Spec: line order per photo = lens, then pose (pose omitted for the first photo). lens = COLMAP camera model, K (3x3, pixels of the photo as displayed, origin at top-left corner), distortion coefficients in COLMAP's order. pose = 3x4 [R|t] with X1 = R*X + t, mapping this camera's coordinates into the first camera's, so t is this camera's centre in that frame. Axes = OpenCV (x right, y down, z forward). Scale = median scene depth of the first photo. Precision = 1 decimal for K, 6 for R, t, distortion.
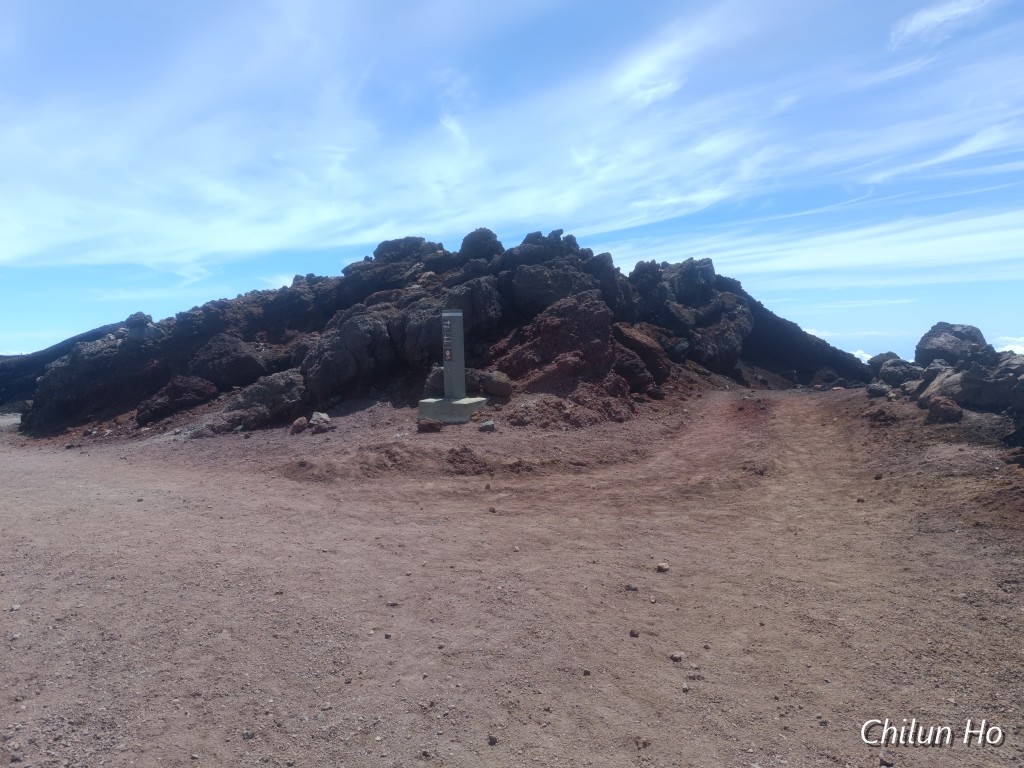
lens RADIAL K [[702.1, 0, 510.3], [0, 702.1, 386.2], [0, 0, 1]] dist [0.053186, -0.002164]
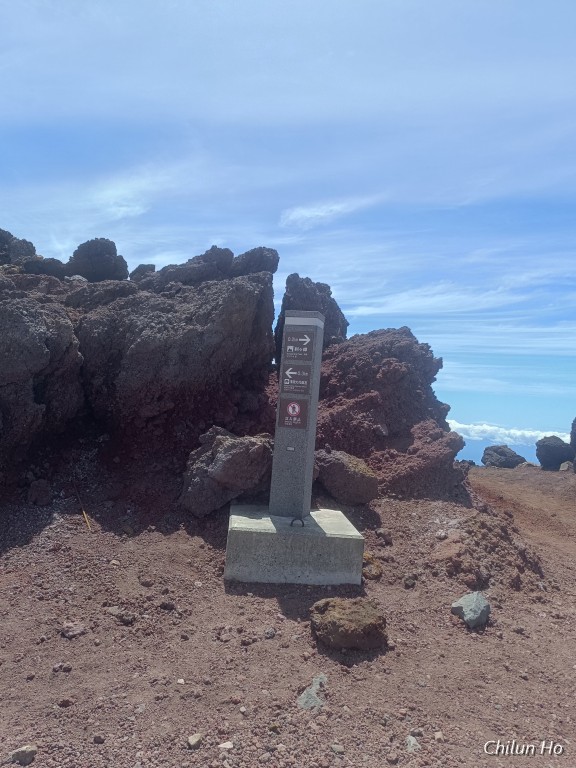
lens RADIAL K [[526.6, 0, 287.6], [0, 526.6, 379.9], [0, 0, 1]] dist [0.053186, -0.002164]
pose [[0.858949, 0.100098, 0.502183, -0.228472], [-0.049114, 0.992291, -0.113783, -0.025192], [-0.509701, 0.073070, 0.857243, 0.645909]]
